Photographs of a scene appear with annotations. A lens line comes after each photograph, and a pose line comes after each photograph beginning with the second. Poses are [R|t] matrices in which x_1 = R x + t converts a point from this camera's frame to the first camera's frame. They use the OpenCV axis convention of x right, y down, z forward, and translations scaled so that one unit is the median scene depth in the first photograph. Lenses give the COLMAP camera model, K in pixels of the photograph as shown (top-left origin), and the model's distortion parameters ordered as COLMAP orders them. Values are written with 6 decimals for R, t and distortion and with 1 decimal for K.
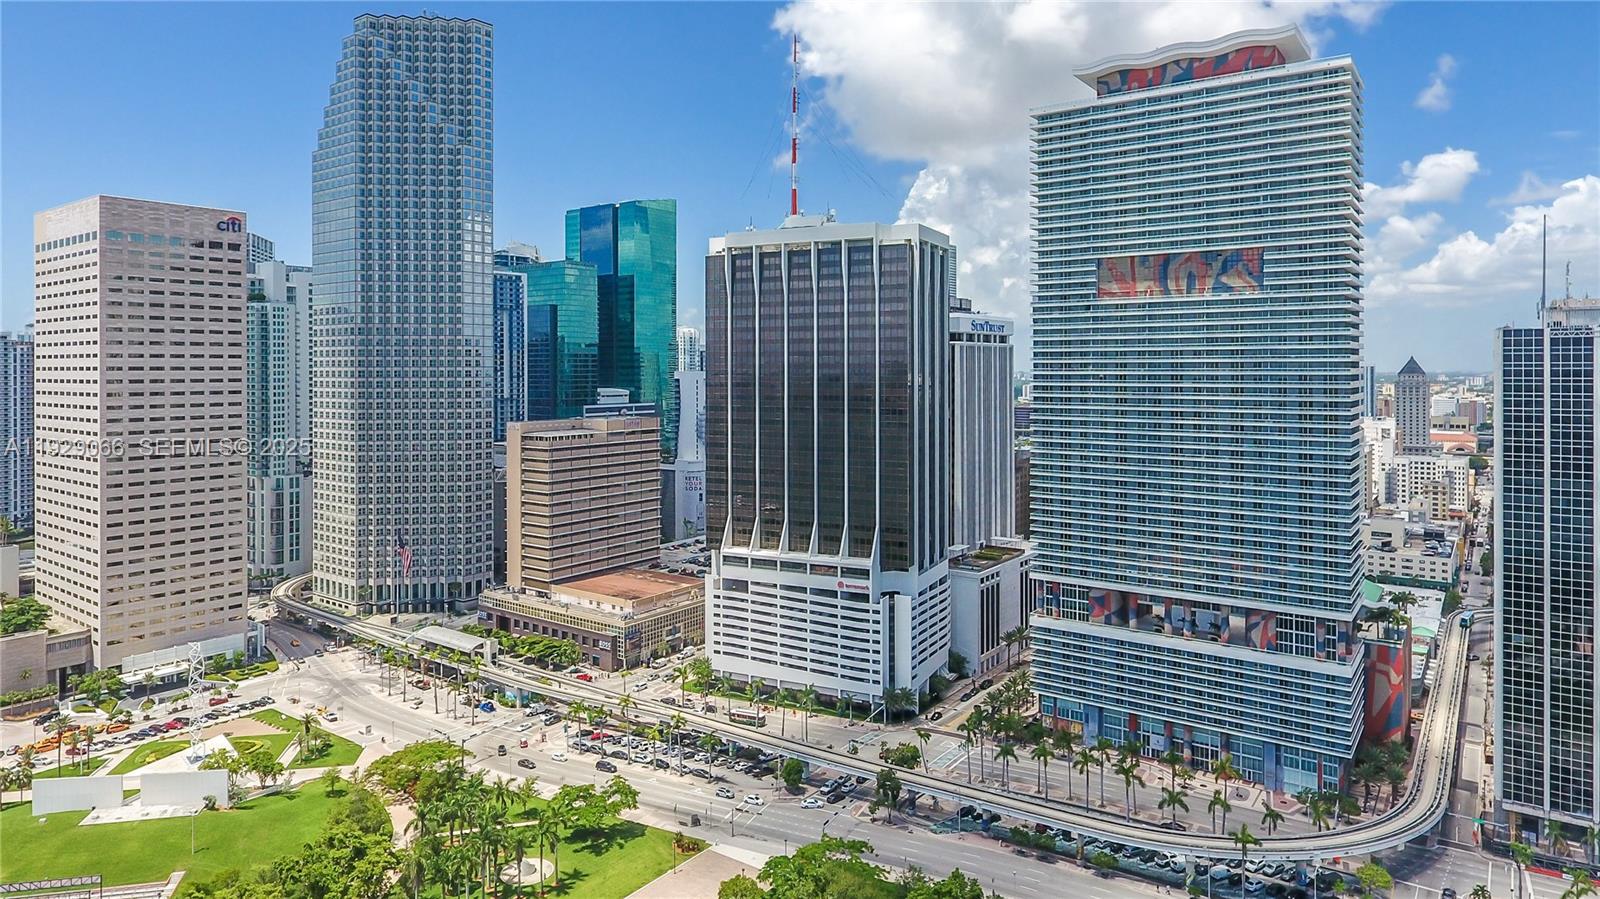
lens RADIAL K [[950.6, 0, 774.3], [0, 950.6, 369.8], [0, 0, 1]] dist [-0.006543, 0.003366]
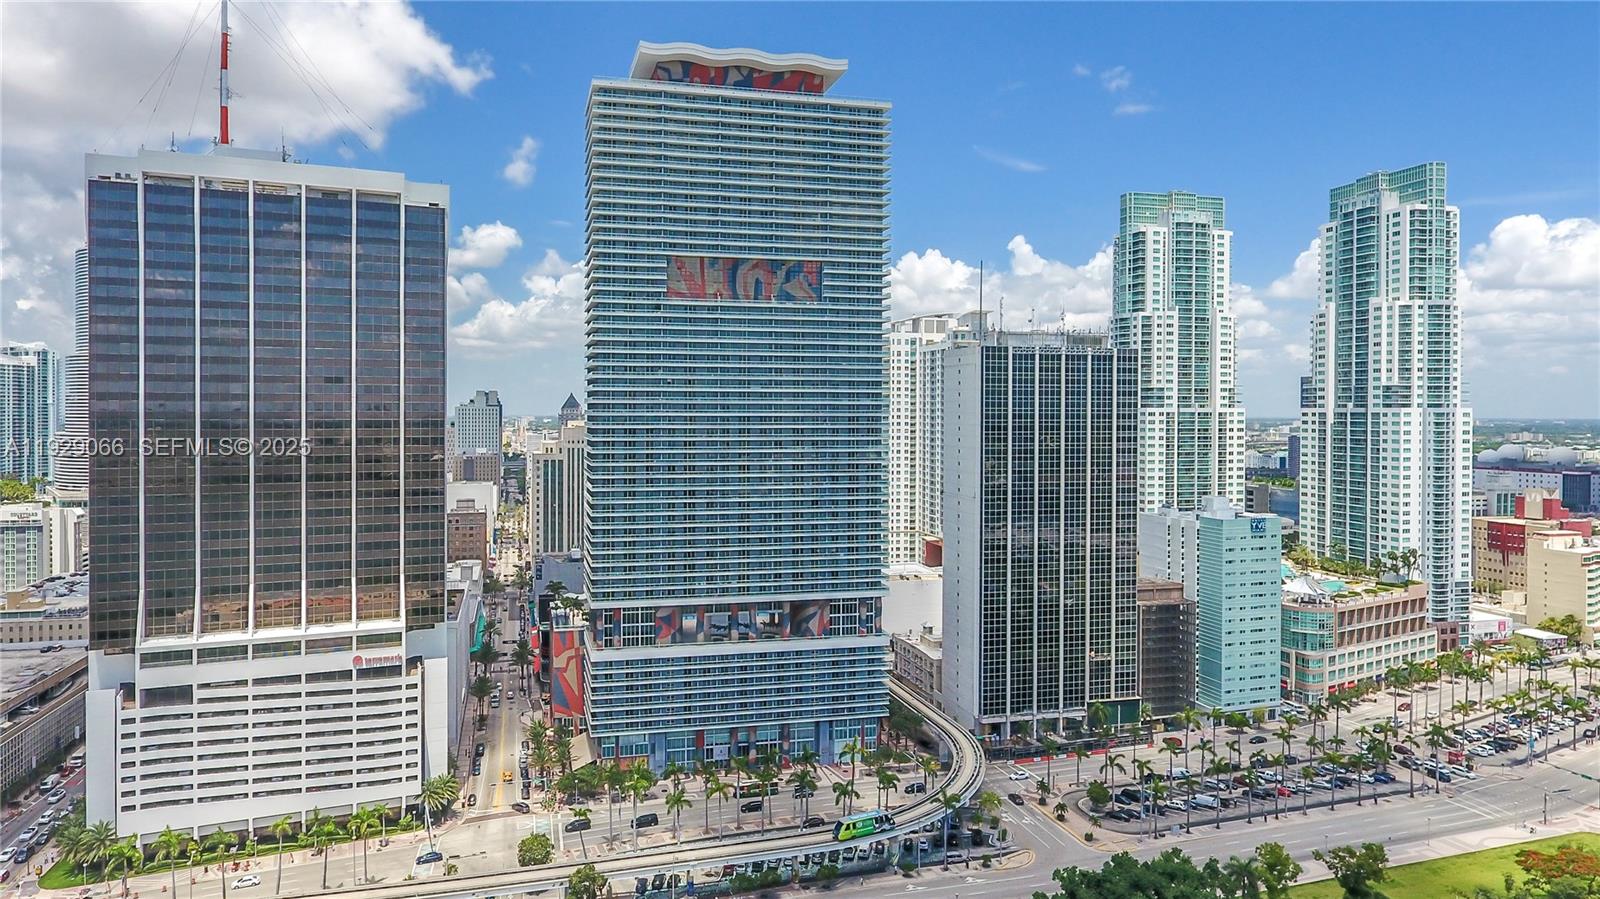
lens RADIAL K [[978.2, 0, 714.0], [0, 978.2, 421.4], [0, 0, 1]] dist [-0.001031, 0.000373]
pose [[0.646429, -0.002393, 0.762971, -0.328614], [-0.003840, 0.999972, 0.006389, 0.036215], [-0.762965, -0.007060, 0.646401, 0.305147]]
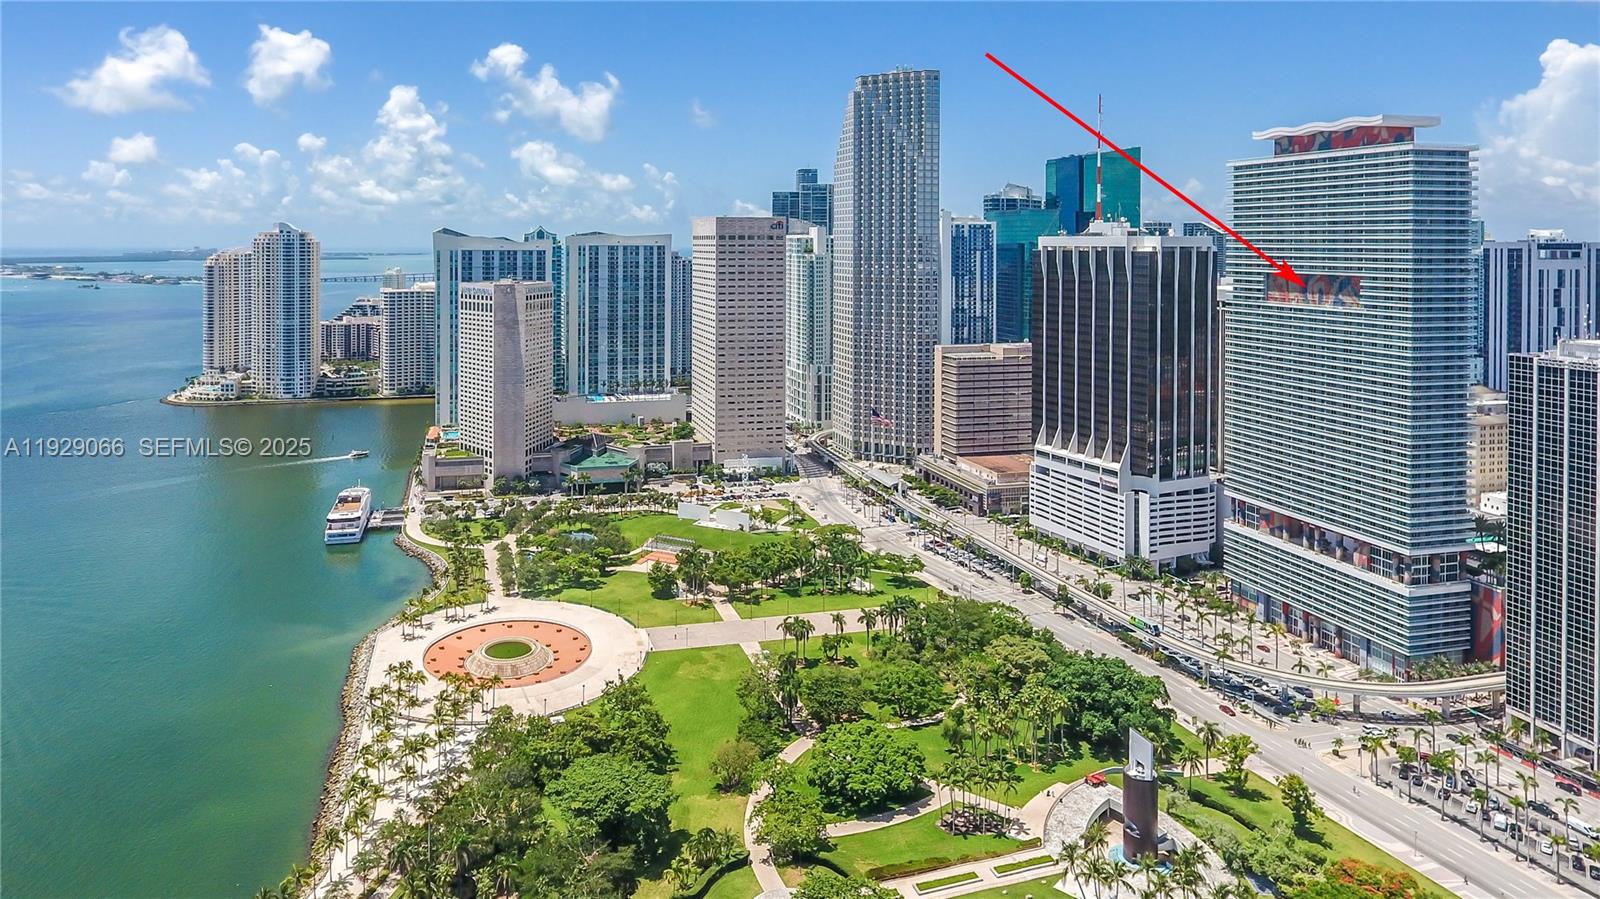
lens RADIAL K [[929.7, 0, 717.8], [0, 929.7, 255.0], [0, 0, 1]] dist [0.001052, -0.000100]
pose [[0.784293, 0.010130, -0.620308, 0.499264], [-0.007745, 0.999949, 0.006537, -0.130367], [0.620343, -0.000322, 0.784331, -0.515291]]
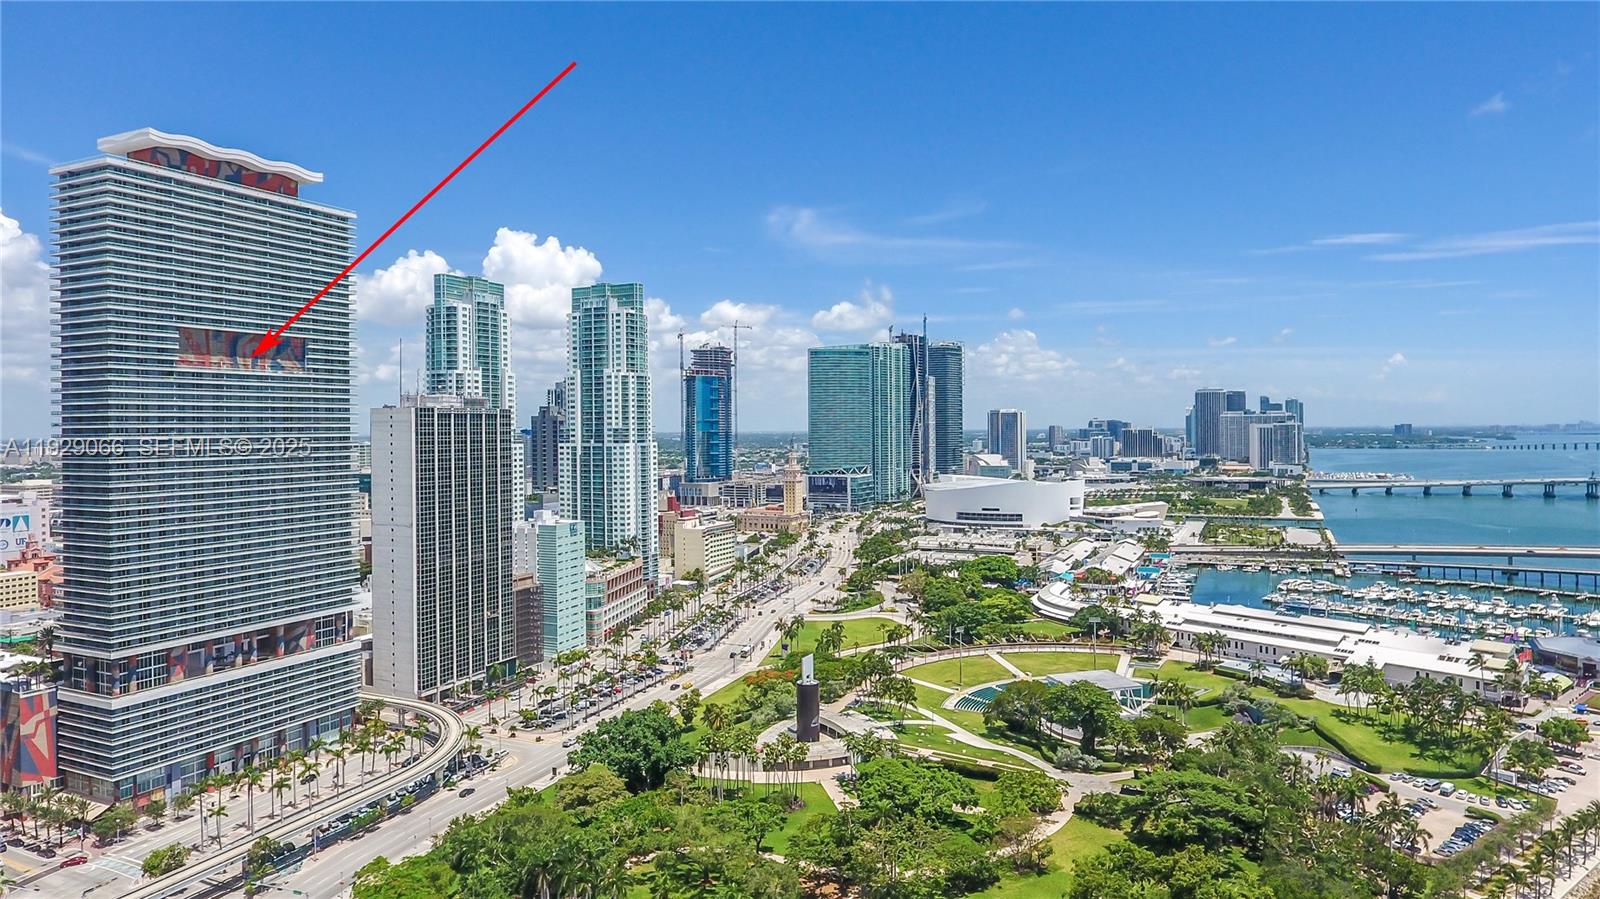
lens RADIAL K [[1031.3, 0, 799.9], [0, 1031.3, 429.8], [0, 0, 1]] dist [0.001137, 0.000980]
pose [[-0.208604, 0.000783, 0.978000, -0.804213], [0.010637, 0.999942, 0.001469, 0.000245], [-0.977942, 0.010709, -0.208601, 0.514464]]
